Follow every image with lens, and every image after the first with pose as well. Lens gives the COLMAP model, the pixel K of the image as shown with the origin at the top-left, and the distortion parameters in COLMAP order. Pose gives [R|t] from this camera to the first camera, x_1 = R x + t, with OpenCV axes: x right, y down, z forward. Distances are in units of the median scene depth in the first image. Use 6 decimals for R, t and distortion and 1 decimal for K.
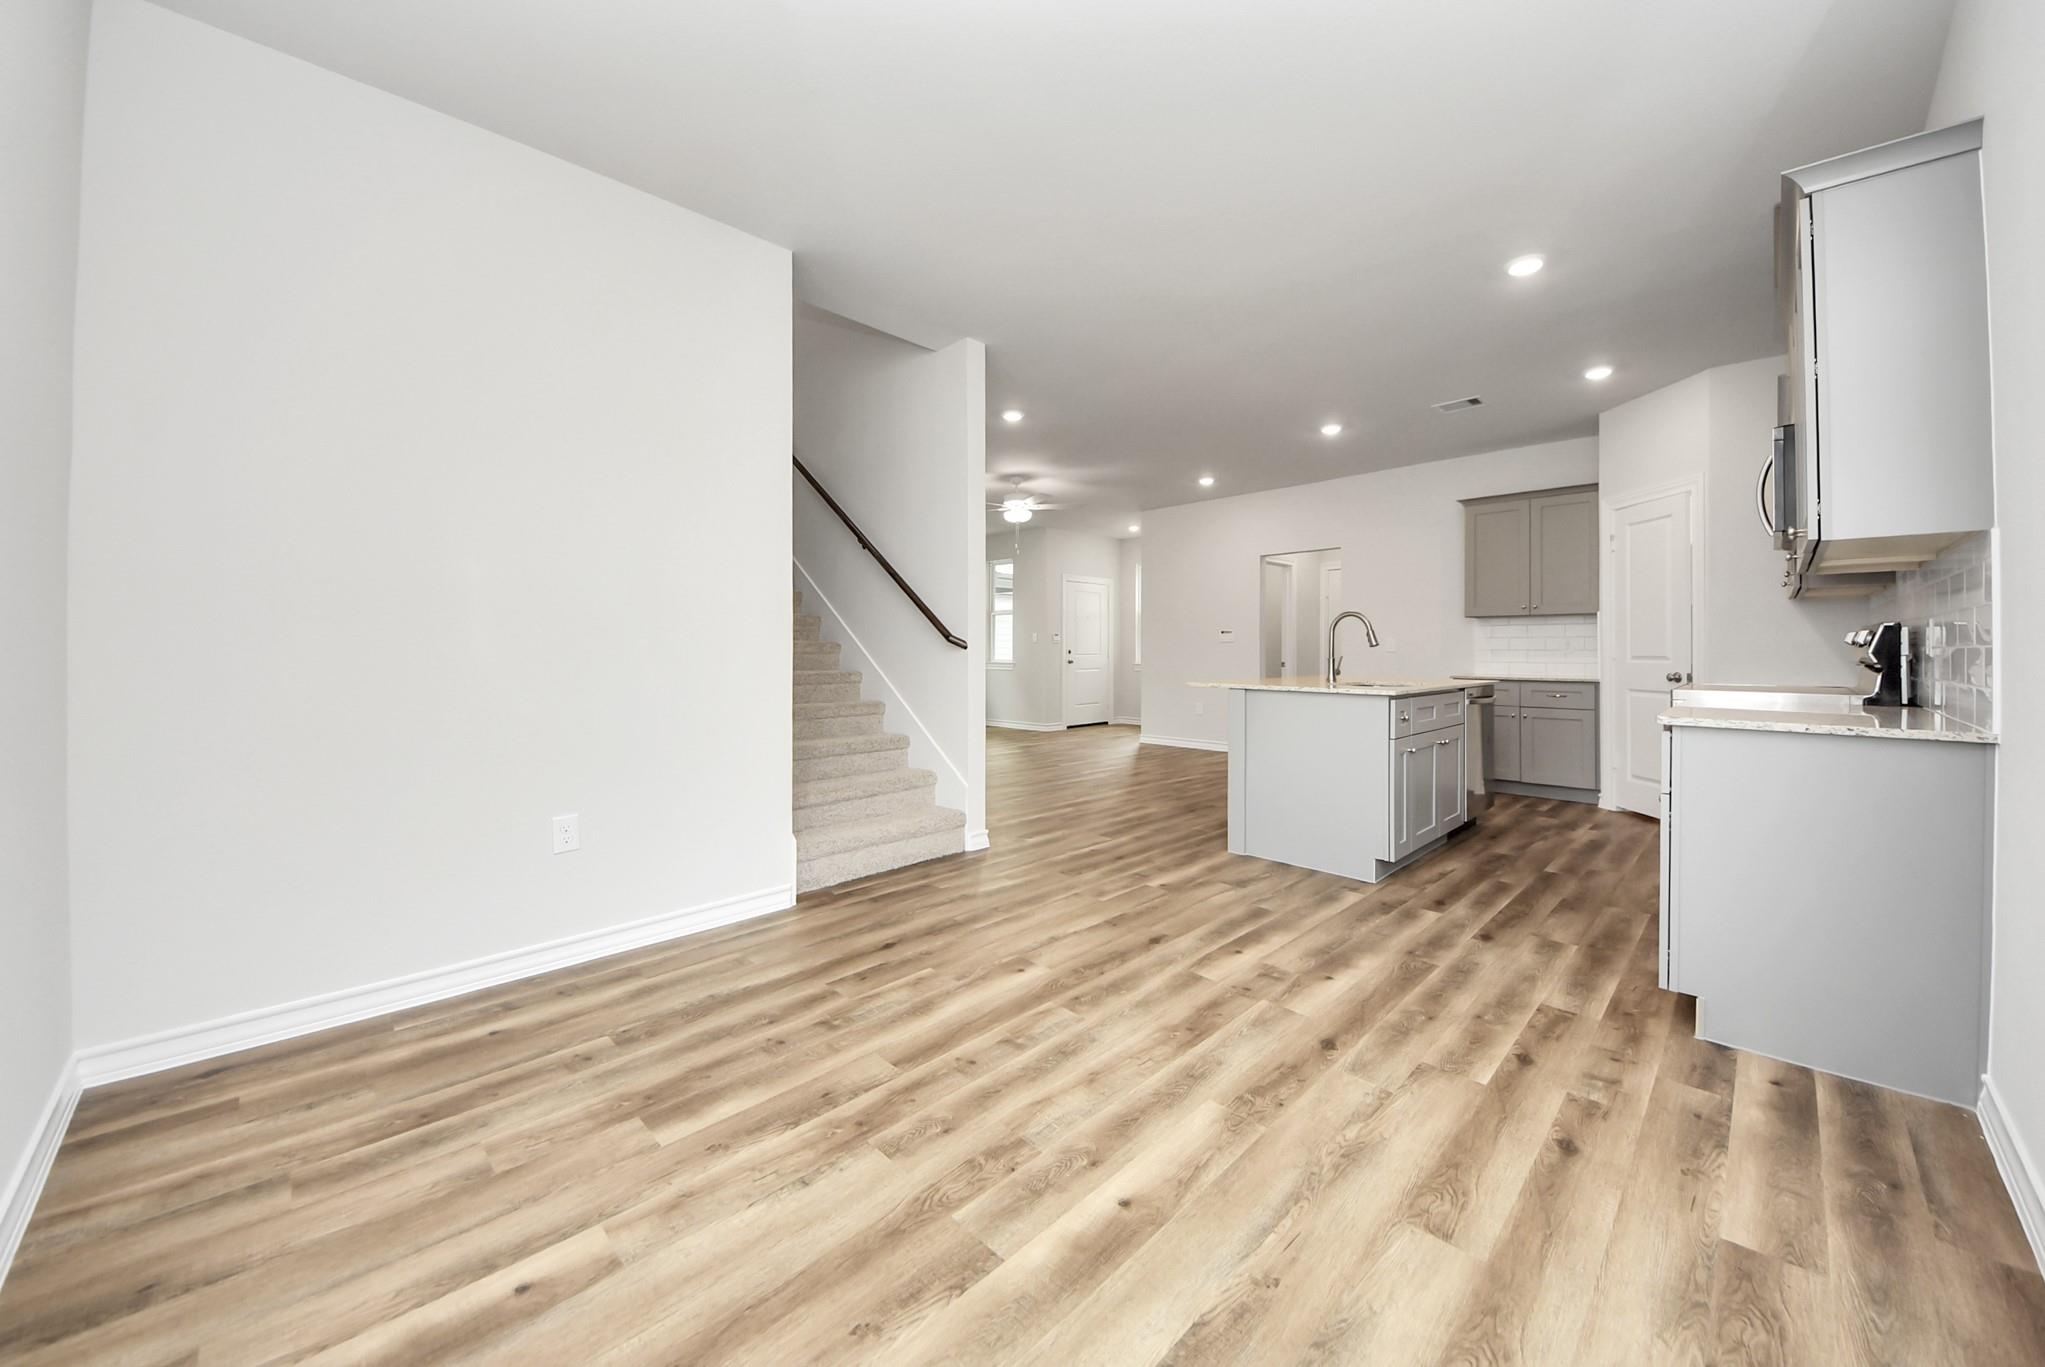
lens RADIAL K [[737.1, 0, 1070.3], [0, 737.1, 635.0], [0, 0, 1]] dist [0.051918, -0.027023]
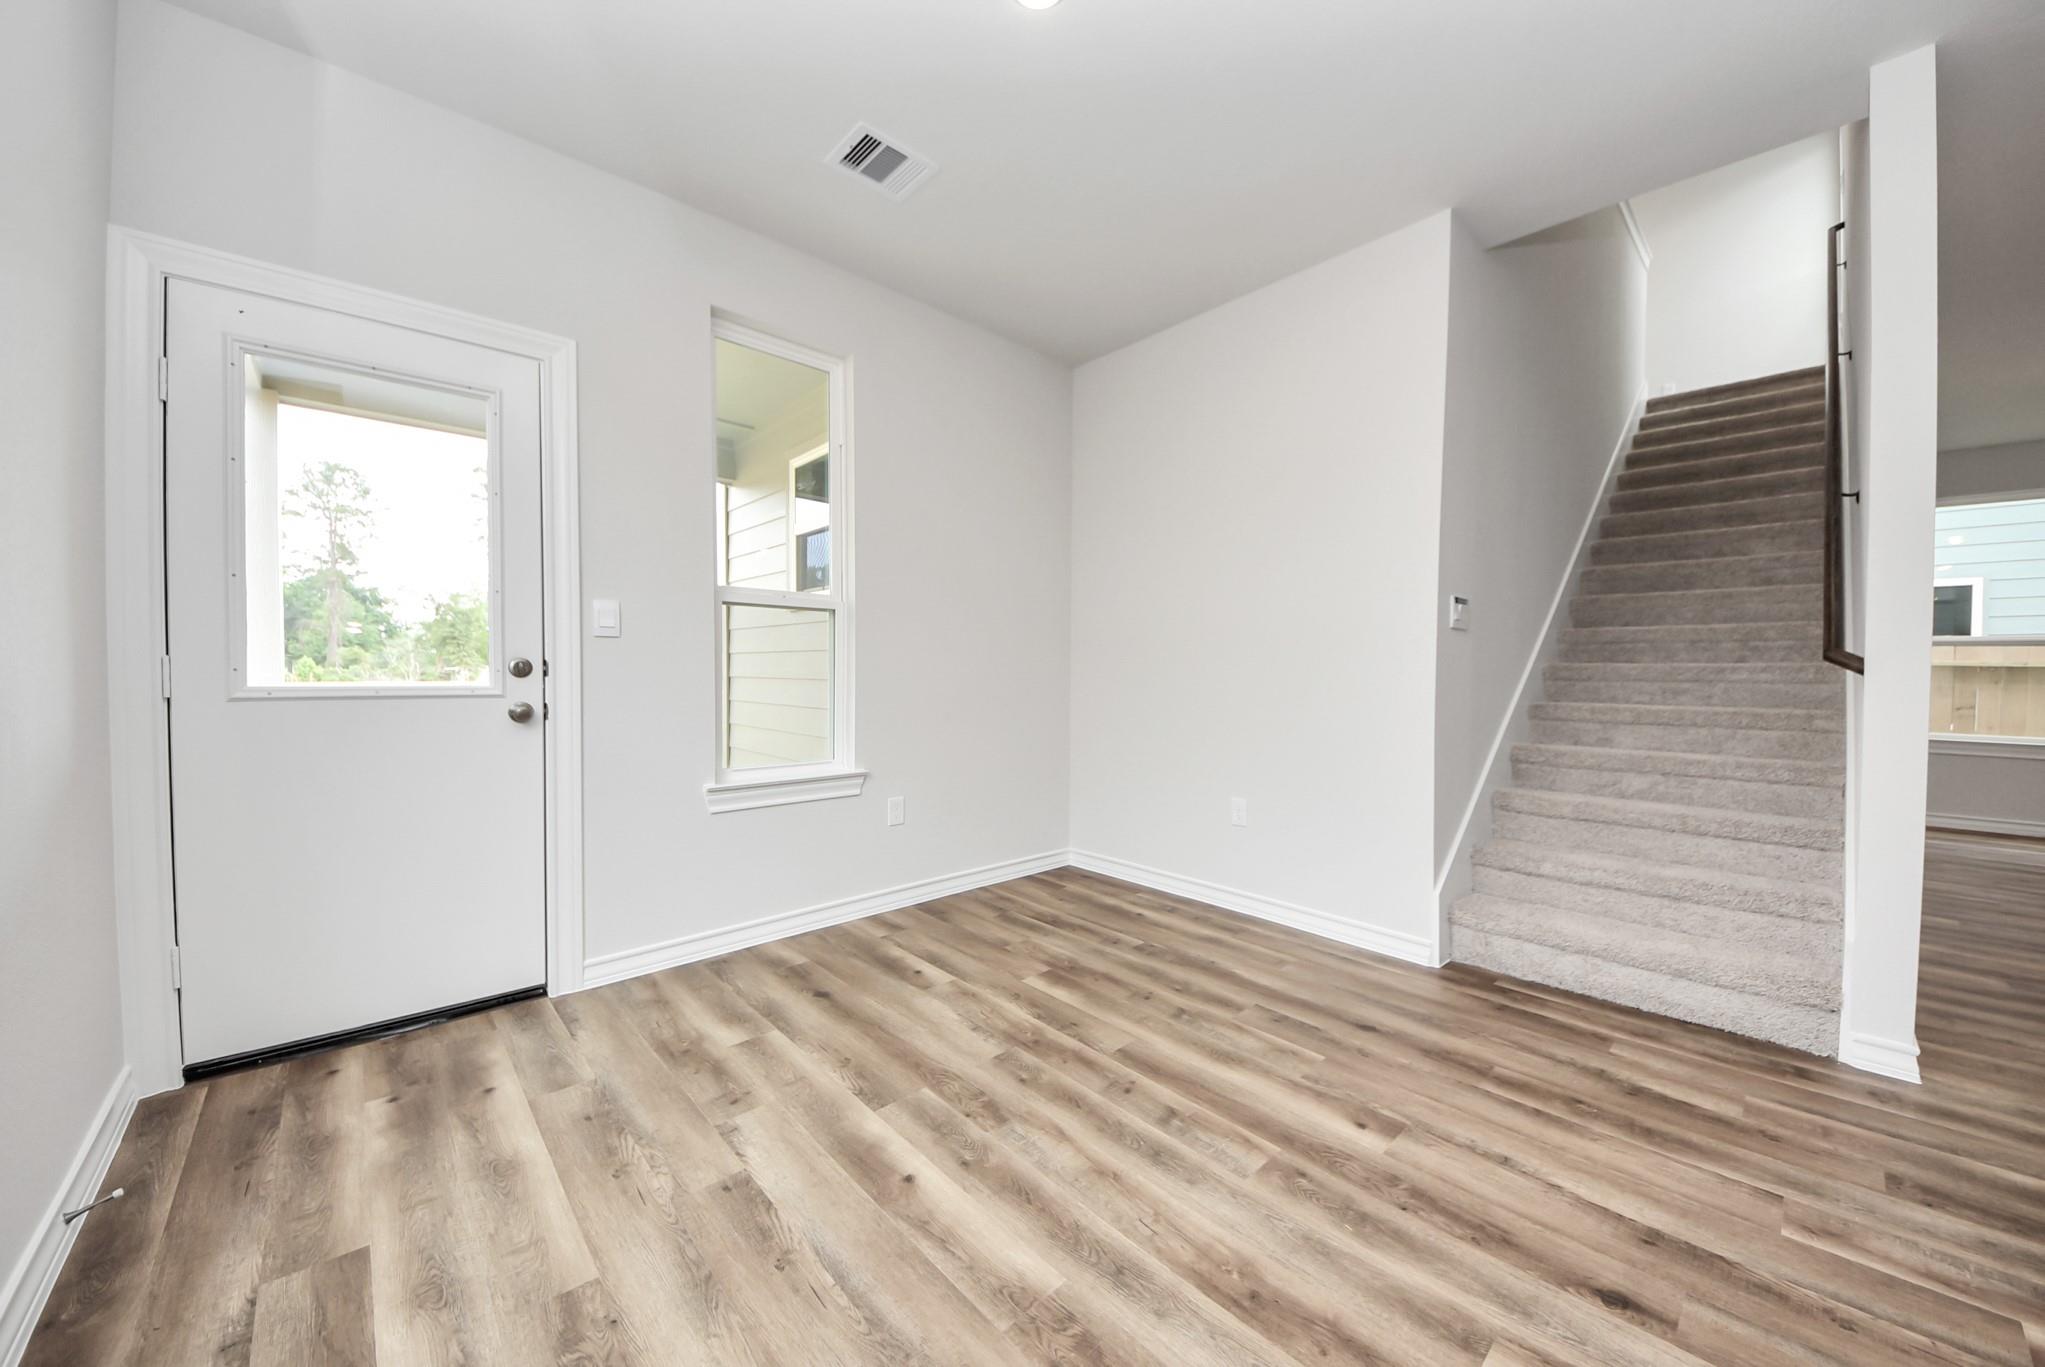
lens RADIAL K [[733.1, 0, 1022.5], [0, 733.1, 683.5], [0, 0, 1]] dist [0.019125, -0.015207]
pose [[-0.077701, 0.013605, -0.996884, 0.737113], [0.009322, 0.999873, 0.012919, 0.022457], [0.996933, -0.008290, -0.077818, 0.835017]]
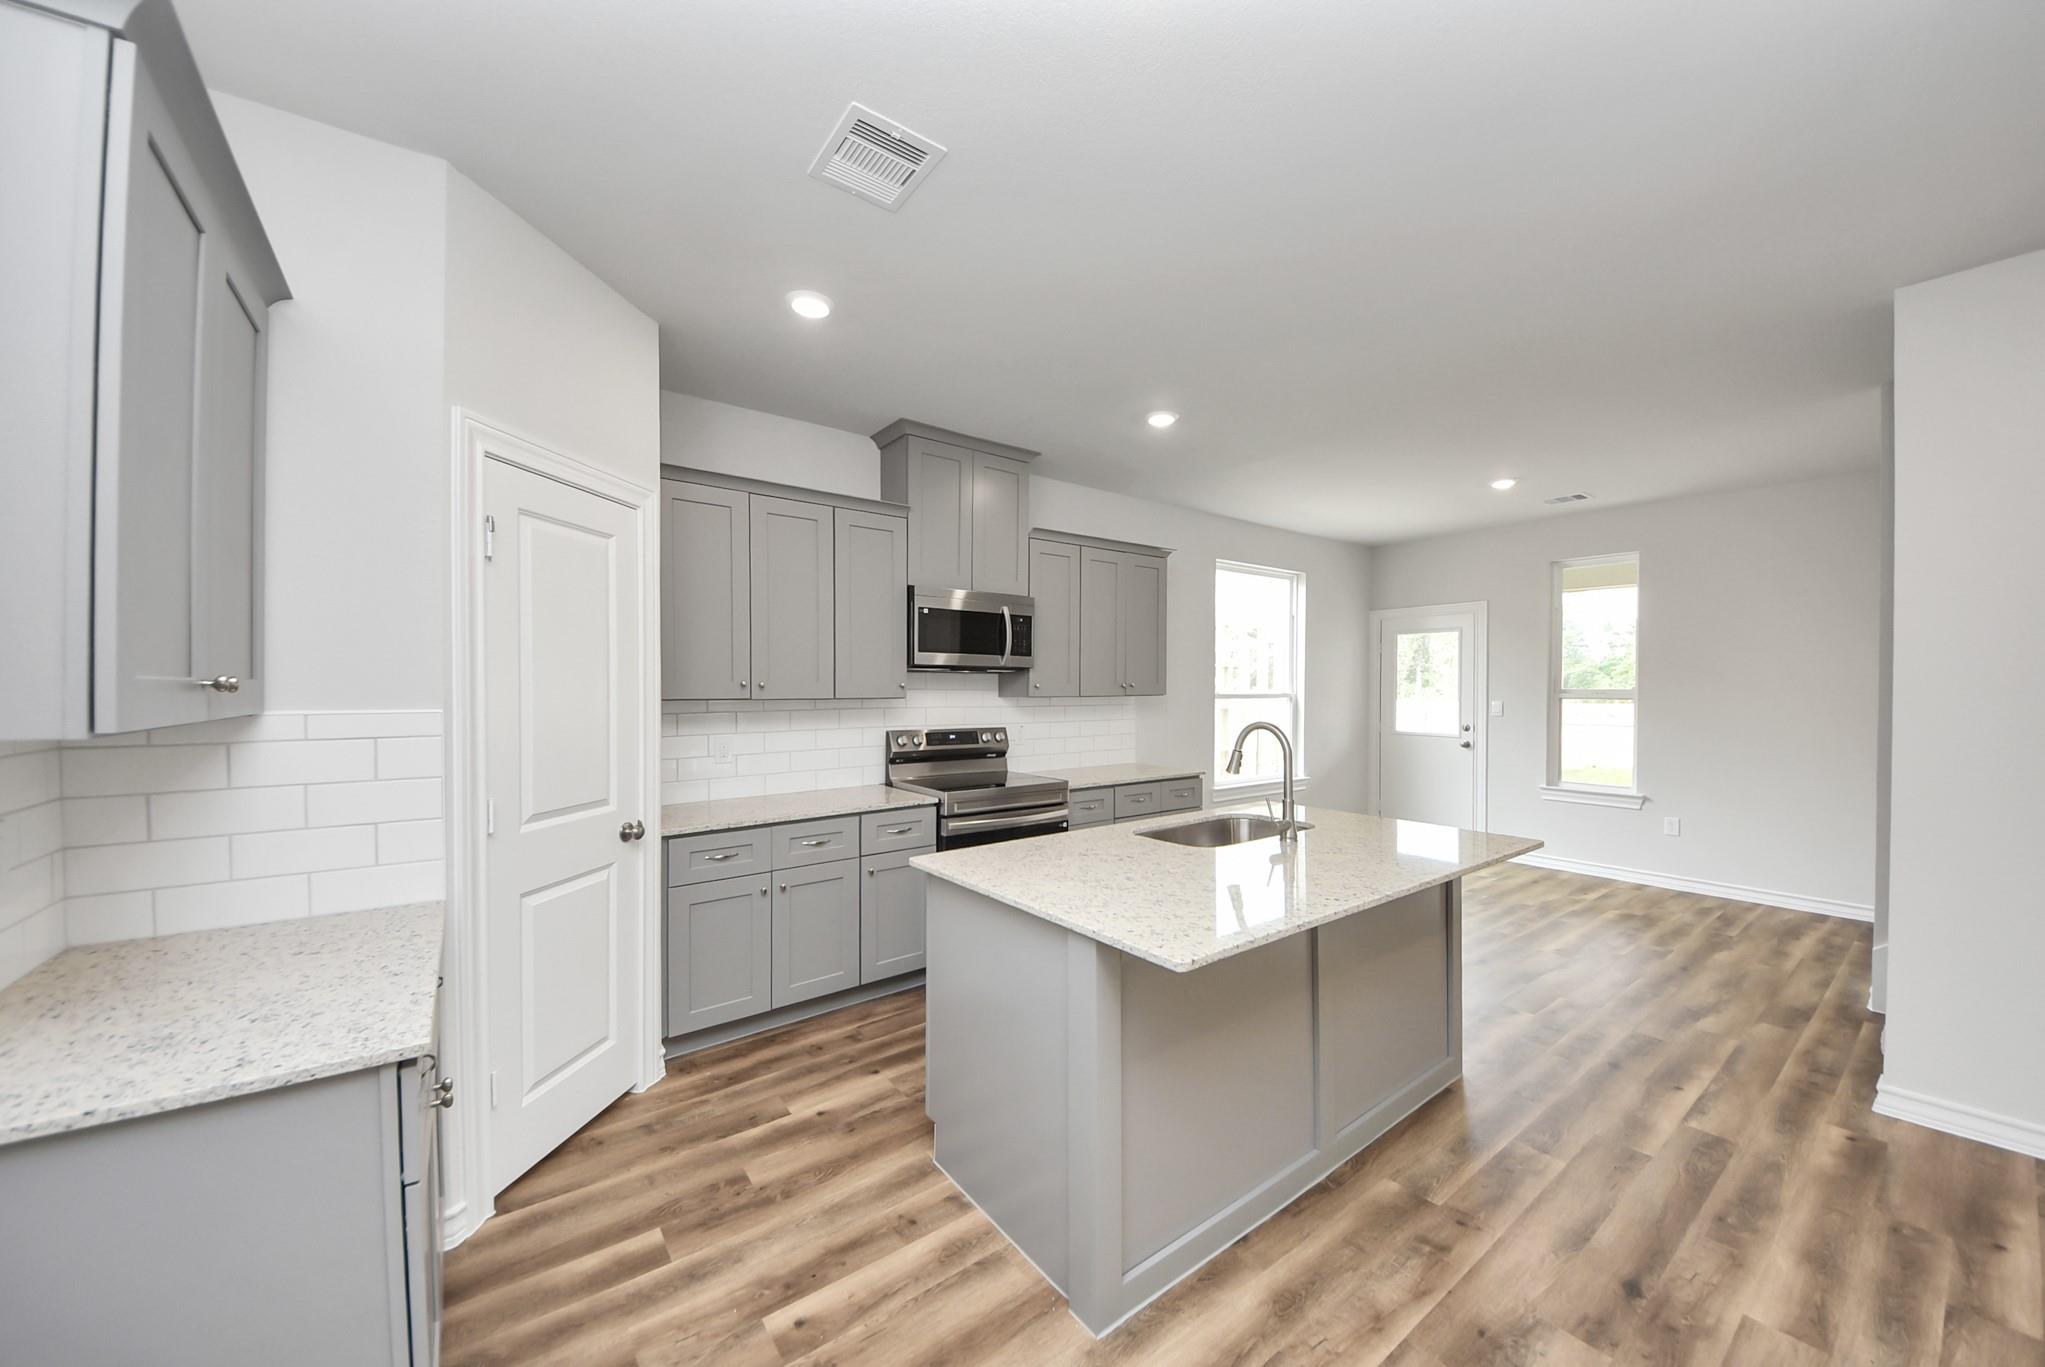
lens RADIAL K [[750.5, 0, 1045.6], [0, 750.5, 680.3], [0, 0, 1]] dist [0.018346, -0.013792]
pose [[-0.987452, -0.005390, 0.157825, 0.882855], [-0.008201, 0.999819, -0.017162, -0.114566], [-0.157703, -0.018241, -0.987318, 3.184556]]
